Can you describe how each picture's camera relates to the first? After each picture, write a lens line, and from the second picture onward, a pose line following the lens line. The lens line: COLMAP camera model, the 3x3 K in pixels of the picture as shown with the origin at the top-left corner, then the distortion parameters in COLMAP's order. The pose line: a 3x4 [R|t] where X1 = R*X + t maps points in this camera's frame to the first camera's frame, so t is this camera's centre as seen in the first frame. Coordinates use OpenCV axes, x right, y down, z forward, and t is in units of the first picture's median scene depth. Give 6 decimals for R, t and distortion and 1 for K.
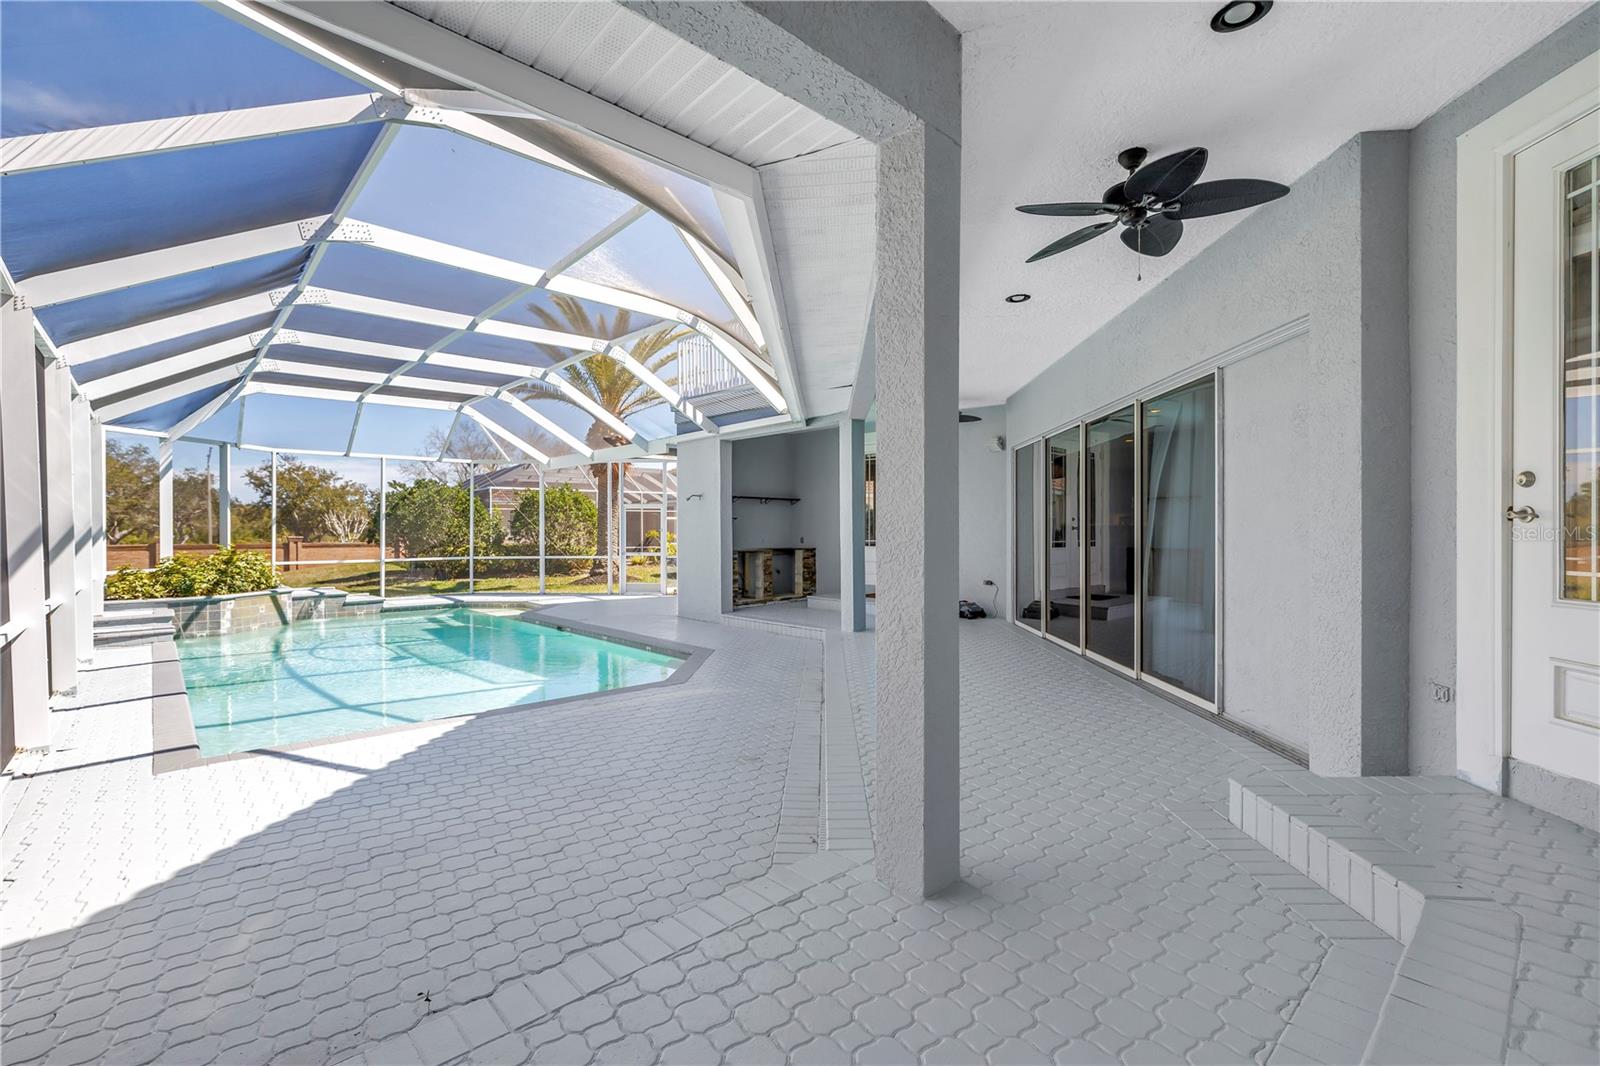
lens RADIAL K [[699.1, 0, 800.0], [0, 699.1, 533.0], [0, 0, 1]] dist [-0.001728, 0.000055]
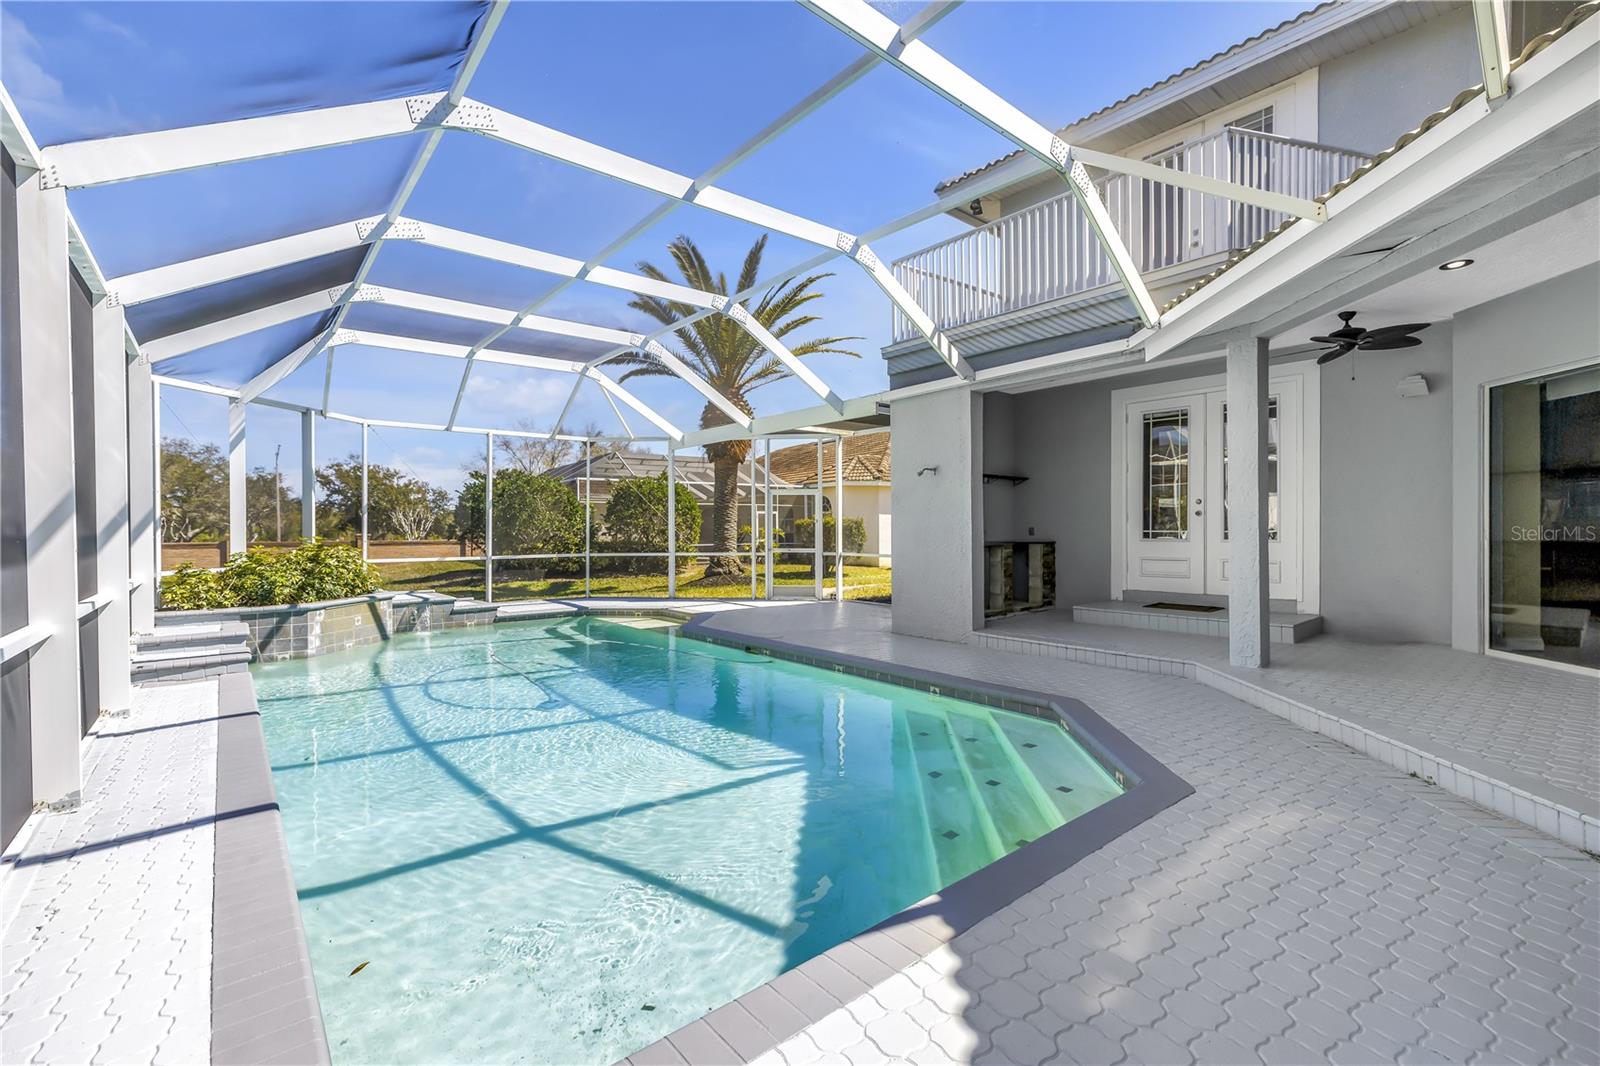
lens RADIAL K [[690.6, 0, 800.0], [0, 690.6, 533.0], [0, 0, 1]] dist [0.001991, 0.000269]
pose [[0.998581, -0.001347, -0.053231, -0.231575], [0.001426, 0.999998, 0.001442, 0.011561], [0.053229, -0.001516, 0.998581, 0.253232]]
